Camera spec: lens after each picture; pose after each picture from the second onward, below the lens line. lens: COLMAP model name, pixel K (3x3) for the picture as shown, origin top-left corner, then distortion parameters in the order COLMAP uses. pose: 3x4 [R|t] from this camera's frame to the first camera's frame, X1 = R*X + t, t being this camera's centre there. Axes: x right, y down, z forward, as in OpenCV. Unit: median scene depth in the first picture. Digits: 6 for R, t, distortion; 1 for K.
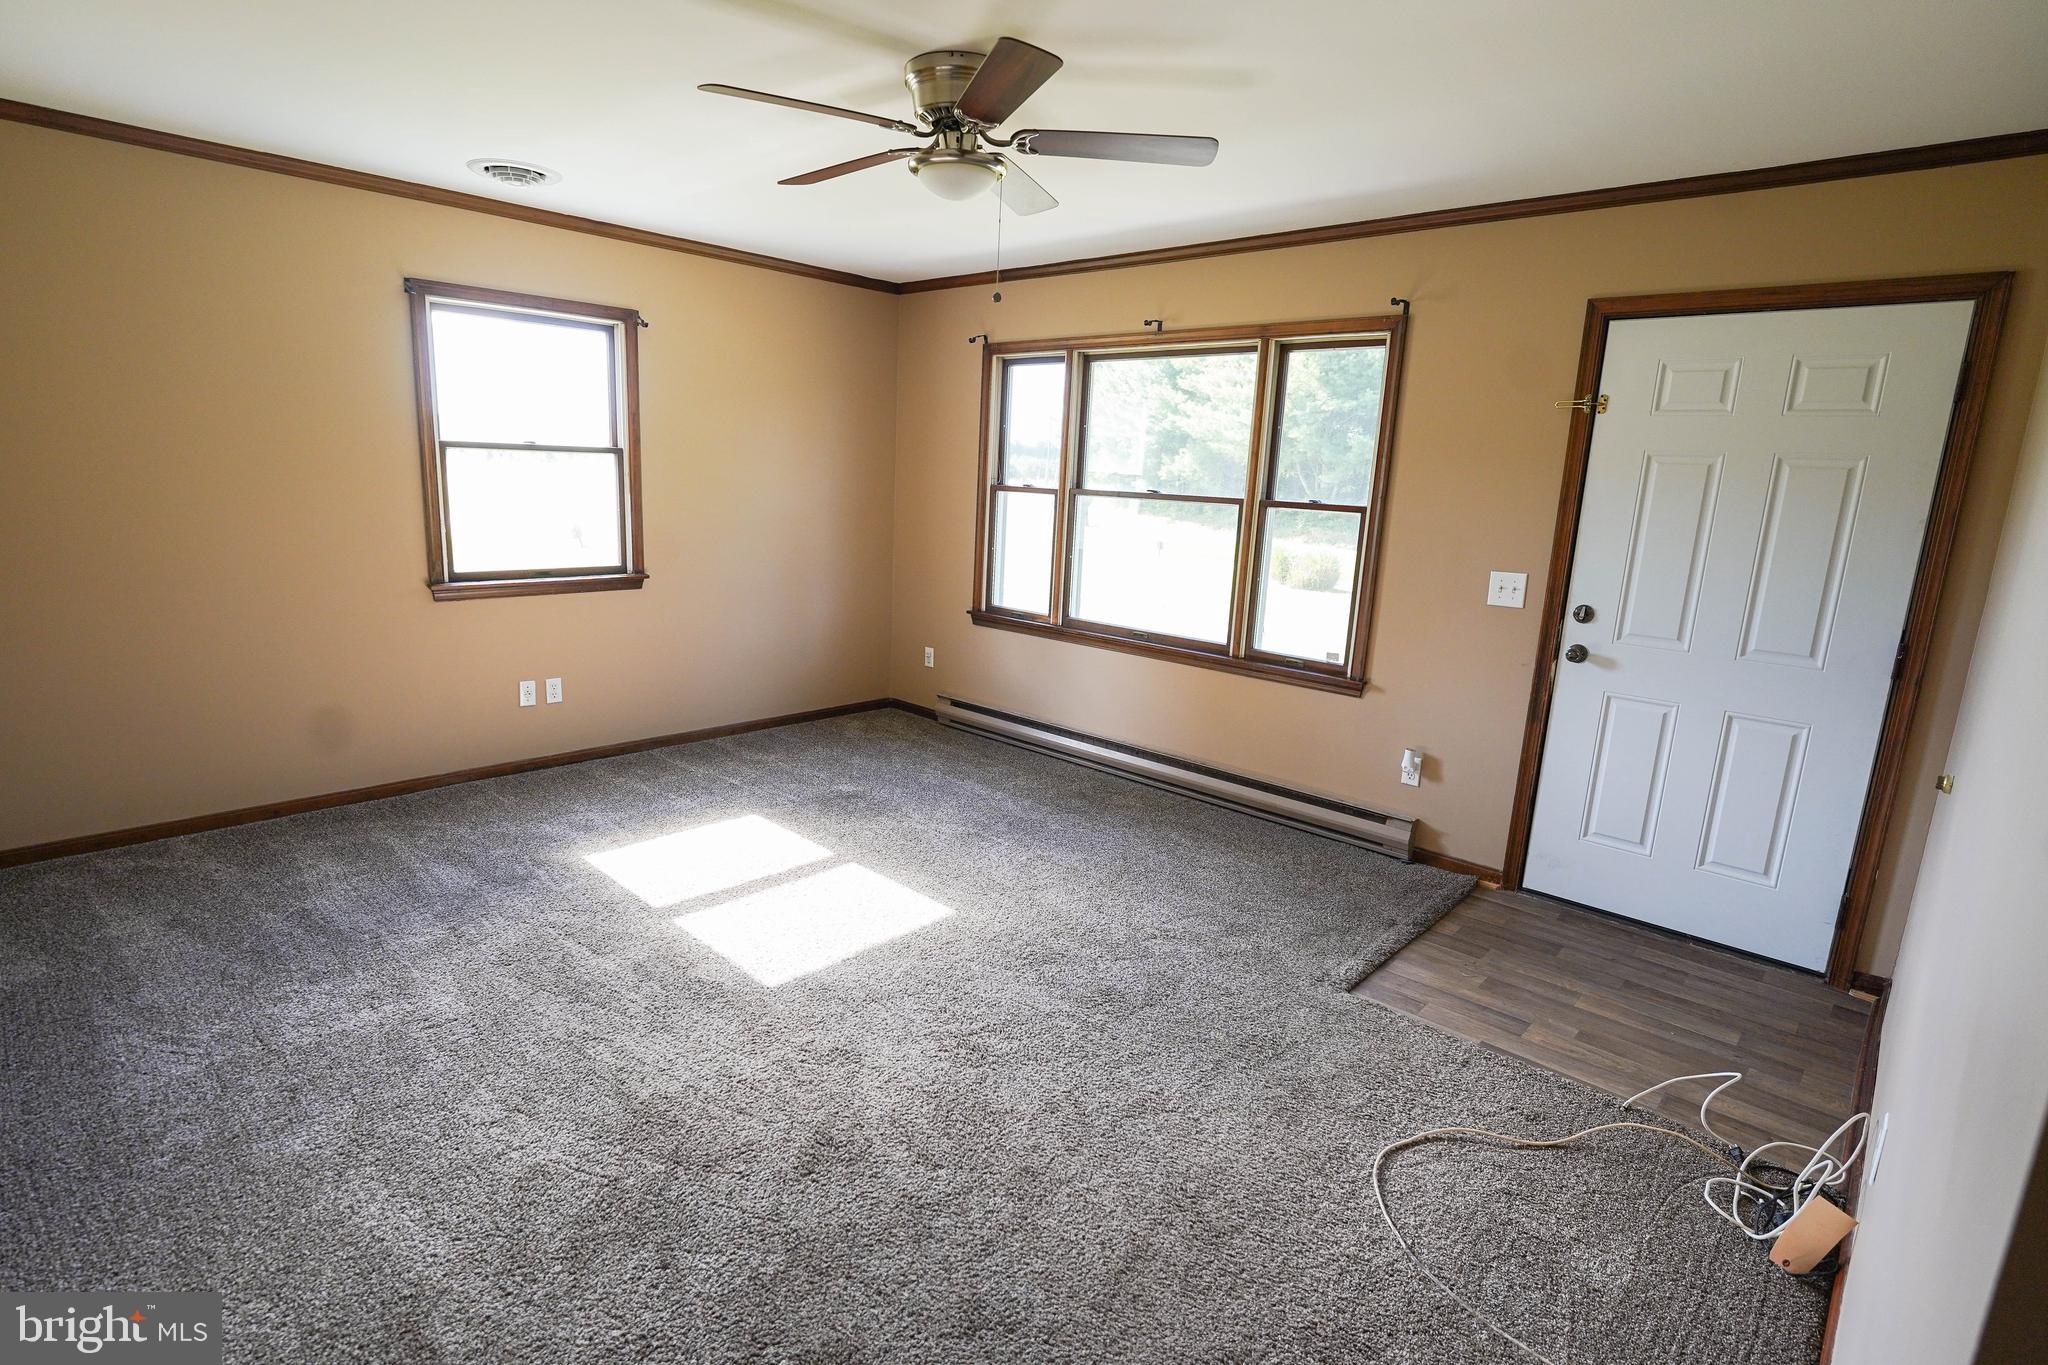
lens RADIAL K [[1001.4, 0, 1024.0], [0, 1001.4, 682.5], [0, 0, 1]] dist [-0.004594, -0.000447]
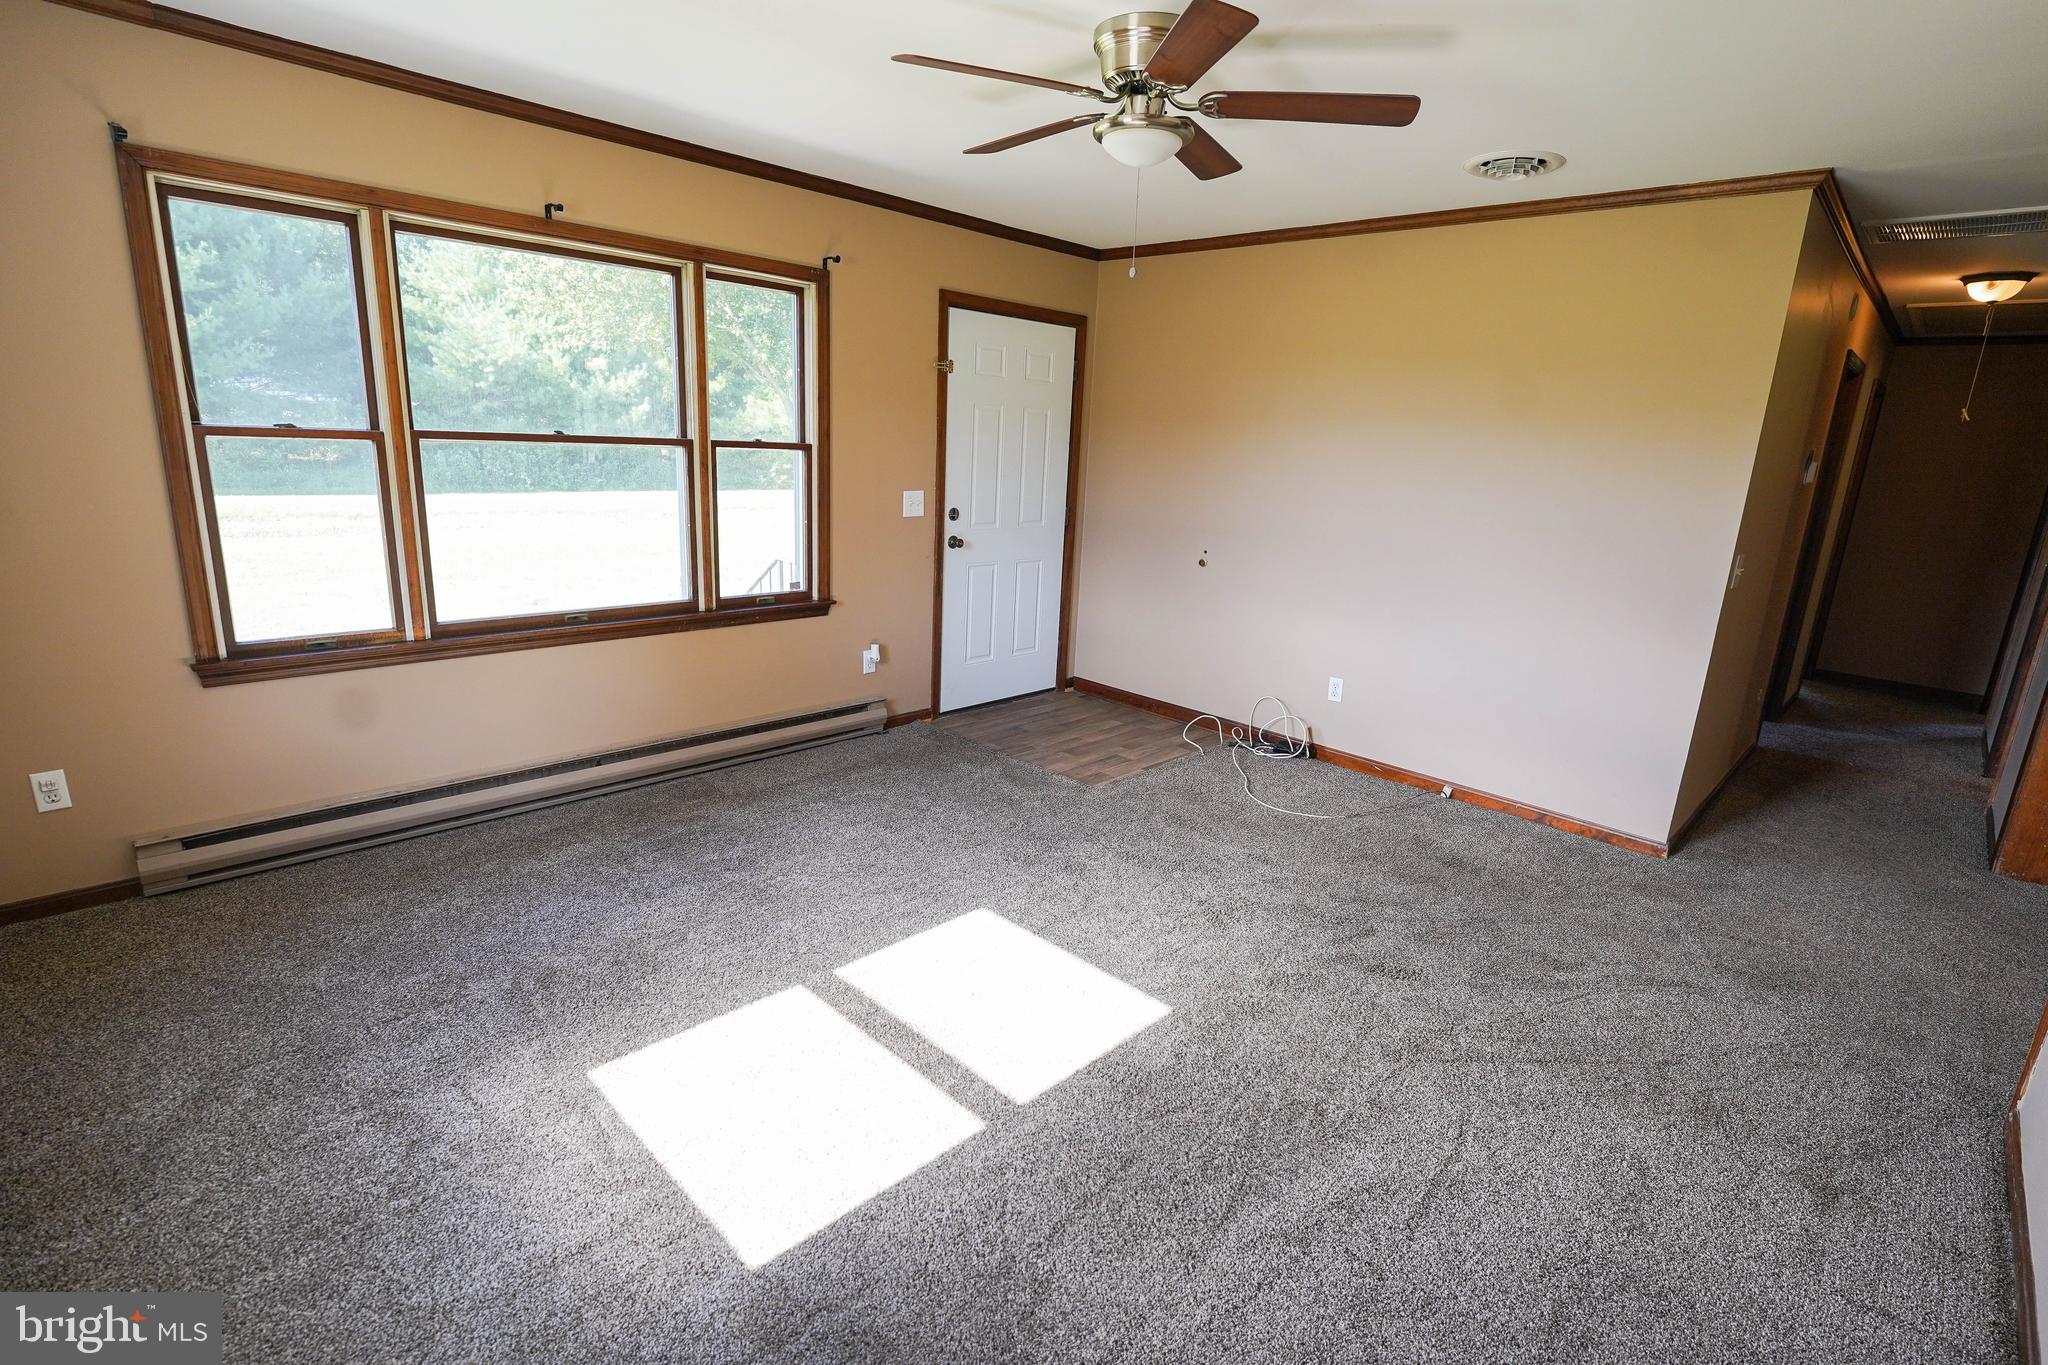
lens RADIAL K [[963.3, 0, 1020.0], [0, 963.3, 682.4], [0, 0, 1]] dist [-0.009205, -0.000133]
pose [[0.030033, -0.292354, 0.955838, -0.742537], [0.158695, 0.945535, 0.284216, -0.193270], [-0.986871, 0.143151, 0.074793, 0.738167]]
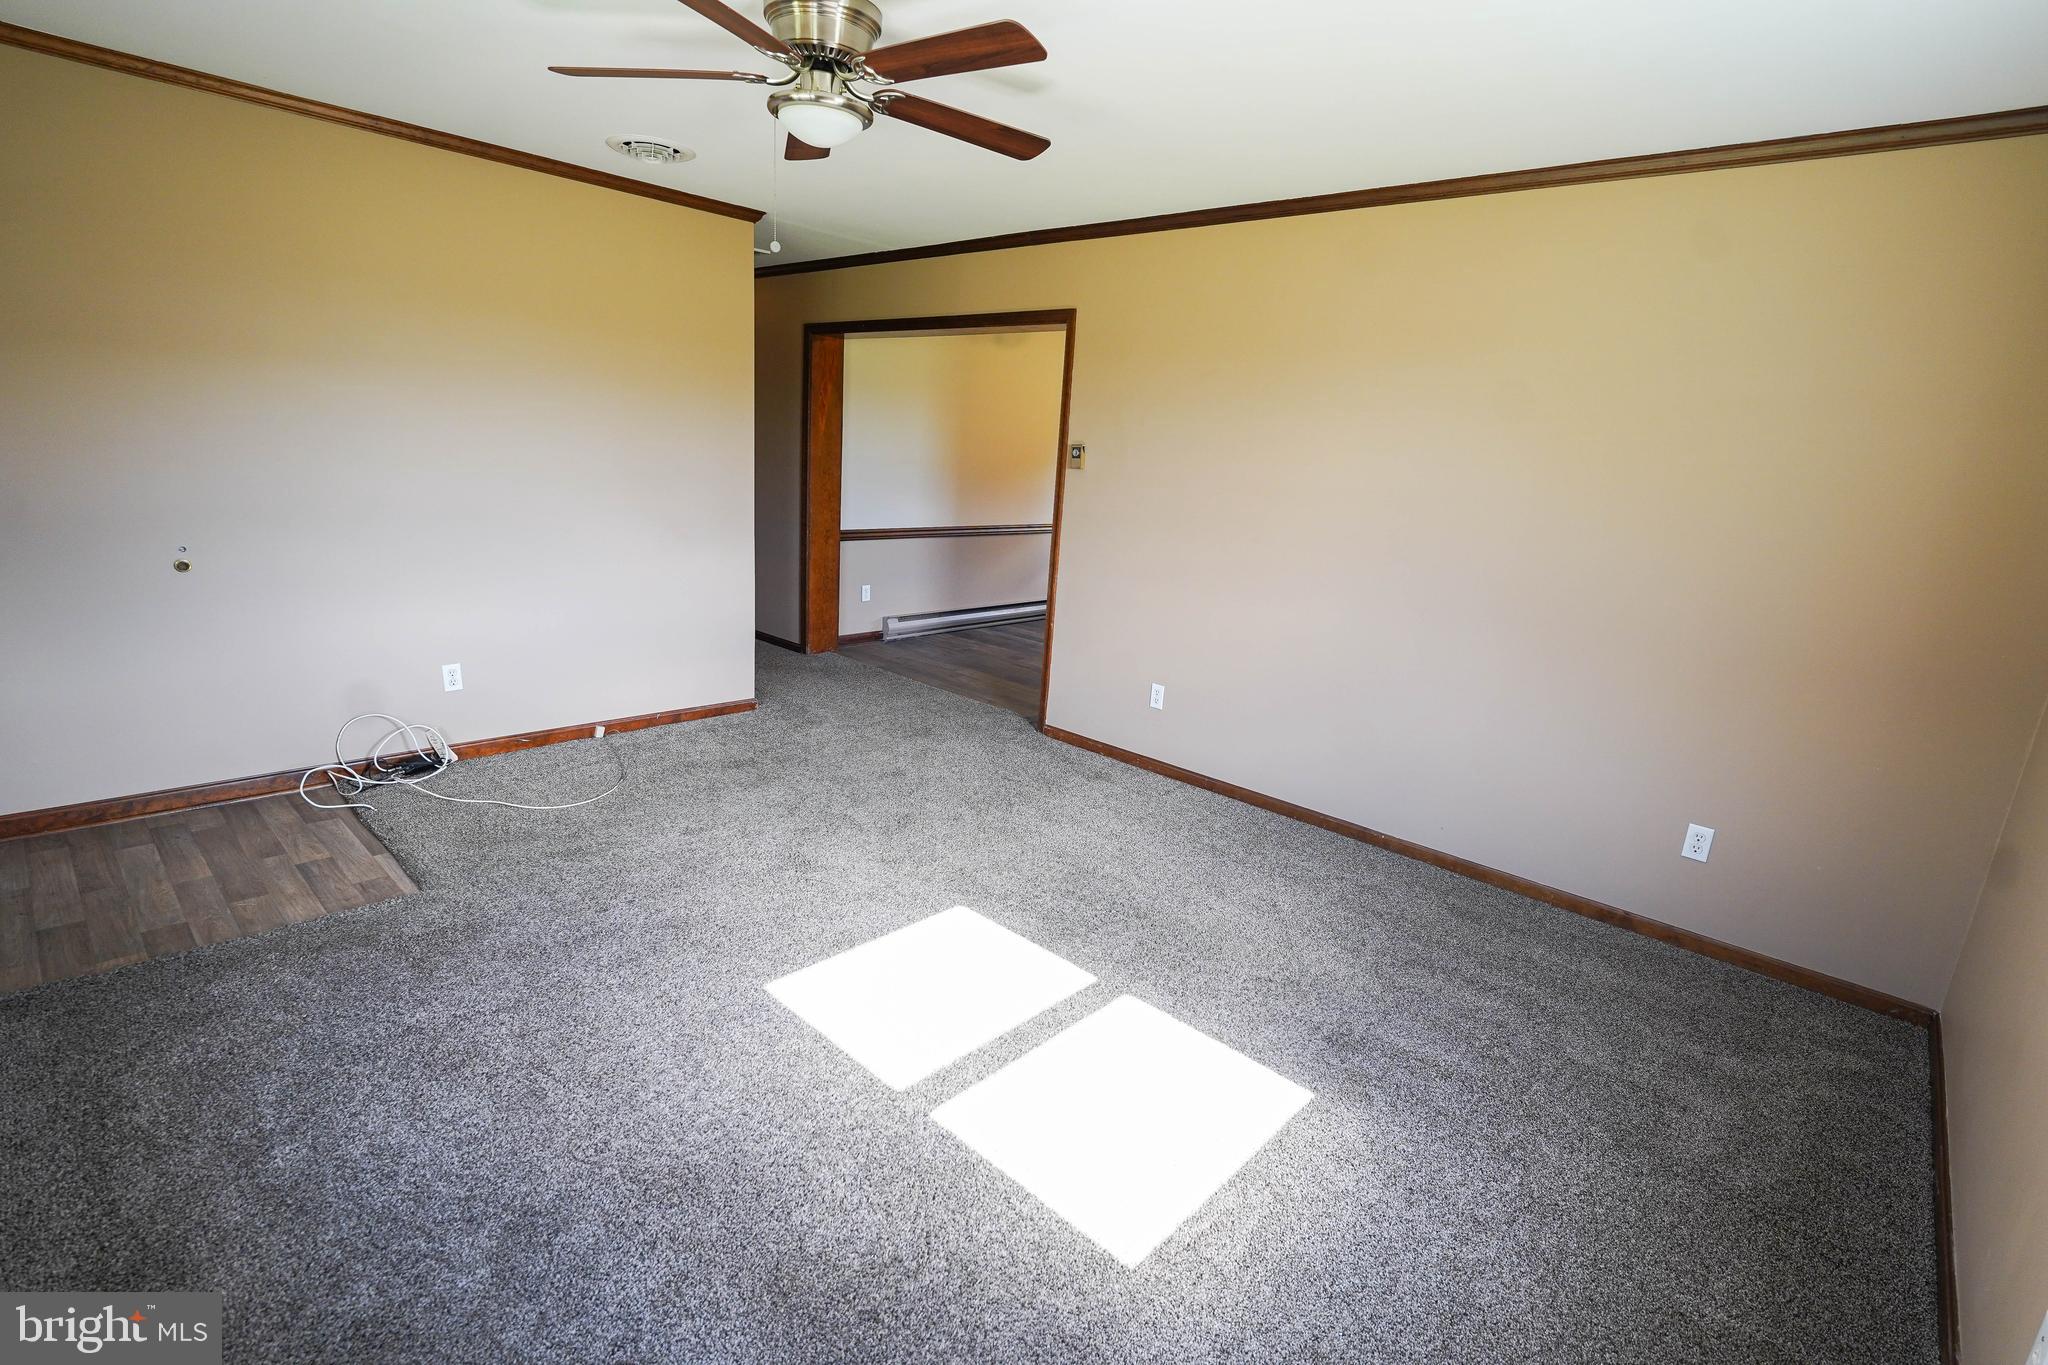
lens RADIAL K [[963.3, 0, 1020.0], [0, 963.3, 682.4], [0, 0, 1]] dist [-0.009205, -0.000133]
pose [[-0.993981, -0.108486, -0.015226, -0.195990], [-0.104193, 0.893283, 0.437253, -0.292178], [-0.033834, 0.436207, -0.899210, 1.341180]]
